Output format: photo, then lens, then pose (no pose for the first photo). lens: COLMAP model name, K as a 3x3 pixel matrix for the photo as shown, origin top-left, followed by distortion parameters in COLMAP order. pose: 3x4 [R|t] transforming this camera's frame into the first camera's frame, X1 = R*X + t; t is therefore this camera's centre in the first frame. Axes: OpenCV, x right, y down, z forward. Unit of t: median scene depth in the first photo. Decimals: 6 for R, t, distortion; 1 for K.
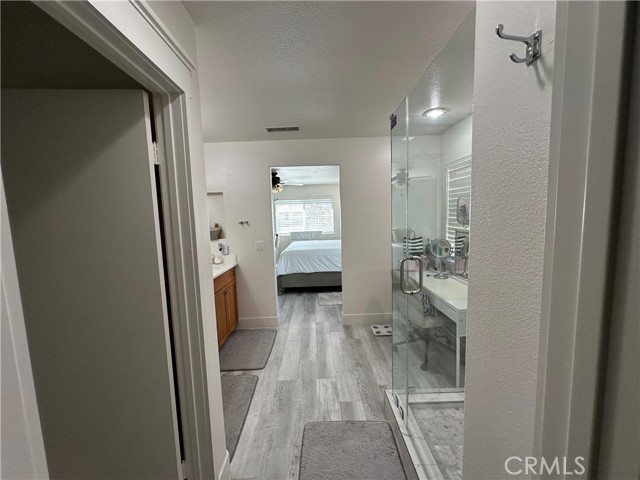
lens RADIAL K [[254.1, 0, 320.0], [0, 254.1, 240.0], [0, 0, 1]] dist [-0.002646, -0.000028]
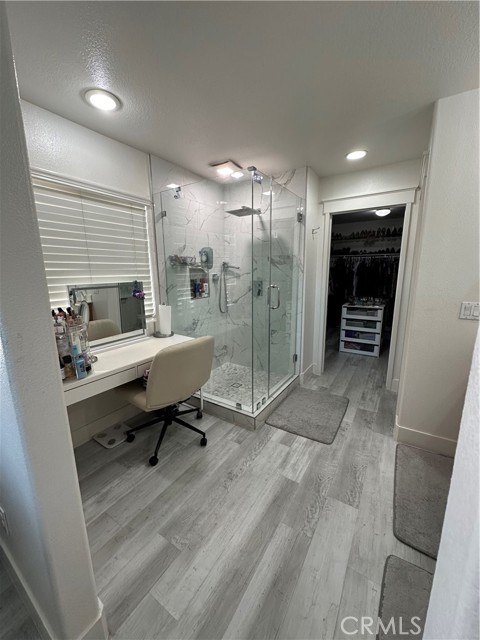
lens RADIAL K [[254.1, 0, 240.0], [0, 254.1, 320.0], [0, 0, 1]] dist [-0.002646, -0.000028]
pose [[-0.829327, -0.066269, 0.554820, -0.240920], [0.093967, 0.962260, 0.255393, -0.100003], [-0.550805, 0.263939, -0.791801, 1.526432]]
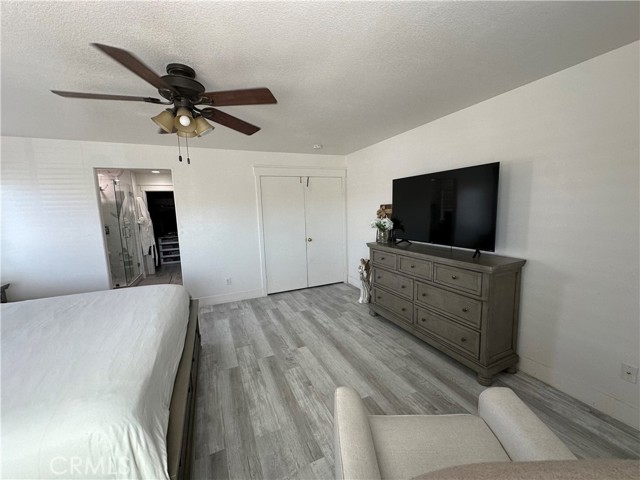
lens RADIAL K [[264.6, 0, 312.4], [0, 264.6, 240.3], [0, 0, 1]] dist [0.029310, 0.000005]
pose [[-0.921966, 0.105884, -0.372515, -0.376179], [0.021726, 0.974524, 0.223228, -0.328054], [0.386662, 0.197715, -0.900778, 3.325567]]
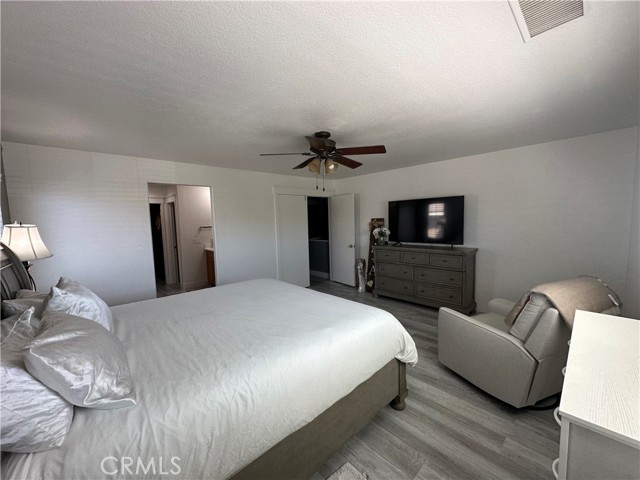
lens RADIAL K [[254.1, 0, 320.0], [0, 254.1, 240.0], [0, 0, 1]] dist [-0.002646, -0.000028]
pose [[-0.739571, 0.102373, -0.665247, 0.391547], [-0.018031, 0.984998, 0.171623, -0.351121], [0.672837, 0.138922, -0.726630, 3.279705]]
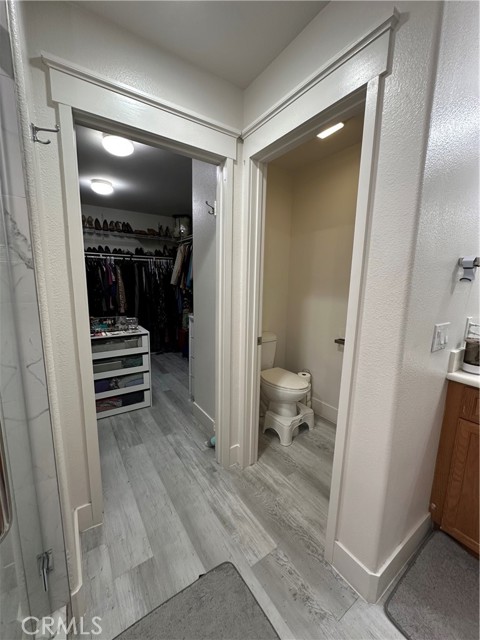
lens RADIAL K [[254.1, 0, 240.0], [0, 254.1, 320.0], [0, 0, 1]] dist [-0.002646, -0.000028]
pose [[-0.835649, 0.102125, -0.539687, 0.161746], [-0.047394, 0.965492, 0.256084, -0.010607], [0.547216, 0.239574, -0.801972, 0.749288]]
